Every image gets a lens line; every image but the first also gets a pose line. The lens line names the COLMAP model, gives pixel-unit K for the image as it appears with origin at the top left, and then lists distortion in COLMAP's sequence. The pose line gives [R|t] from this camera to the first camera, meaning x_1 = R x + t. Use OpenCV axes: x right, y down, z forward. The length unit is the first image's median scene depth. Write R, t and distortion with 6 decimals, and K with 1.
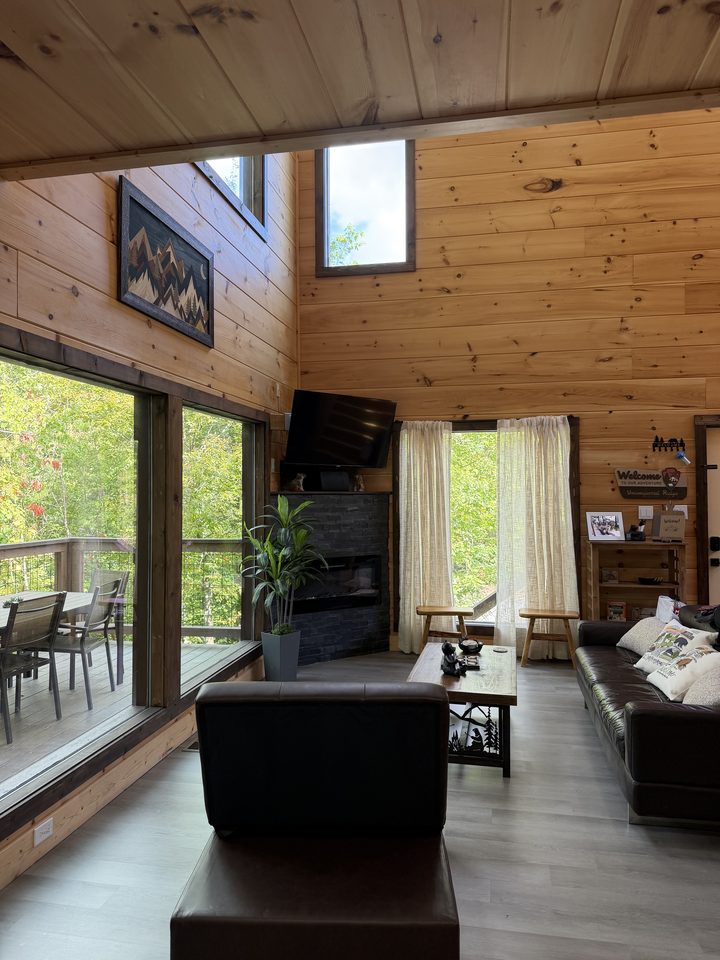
lens RADIAL K [[677.7, 0, 361.1], [0, 677.7, 480.8], [0, 0, 1]] dist [-0.013897, -0.004440]
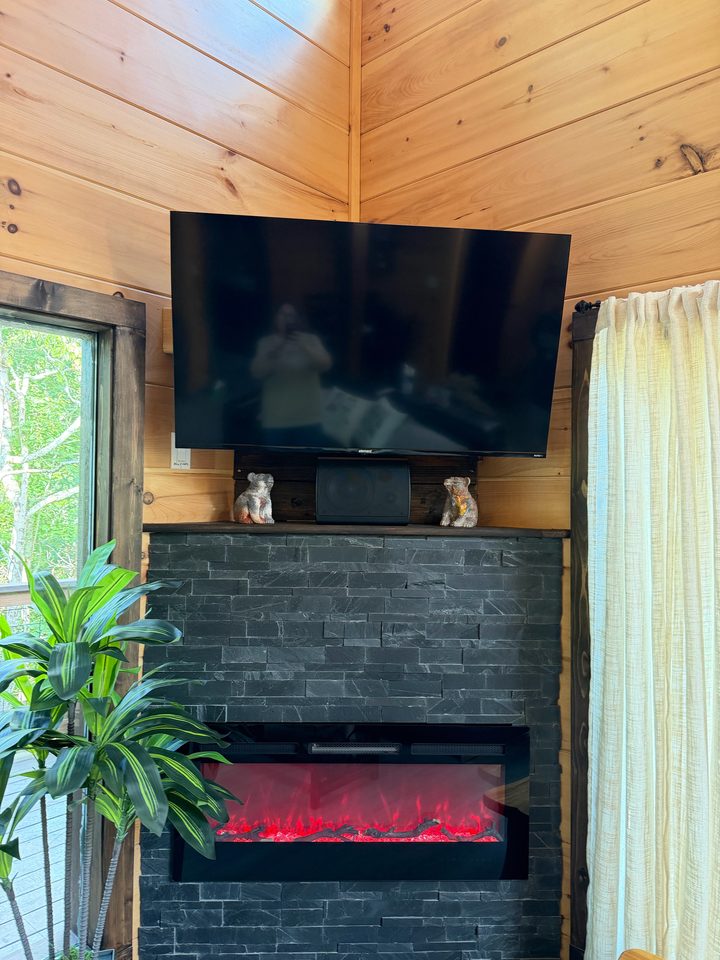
lens RADIAL K [[677.7, 0, 357.8], [0, 677.7, 476.5], [0, 0, 1]] dist [-0.013897, -0.004440]
pose [[0.842285, -0.003138, -0.539023, 0.133591], [-0.001557, 0.999965, -0.008254, -0.006023], [0.539030, 0.007791, 0.842251, 0.682472]]
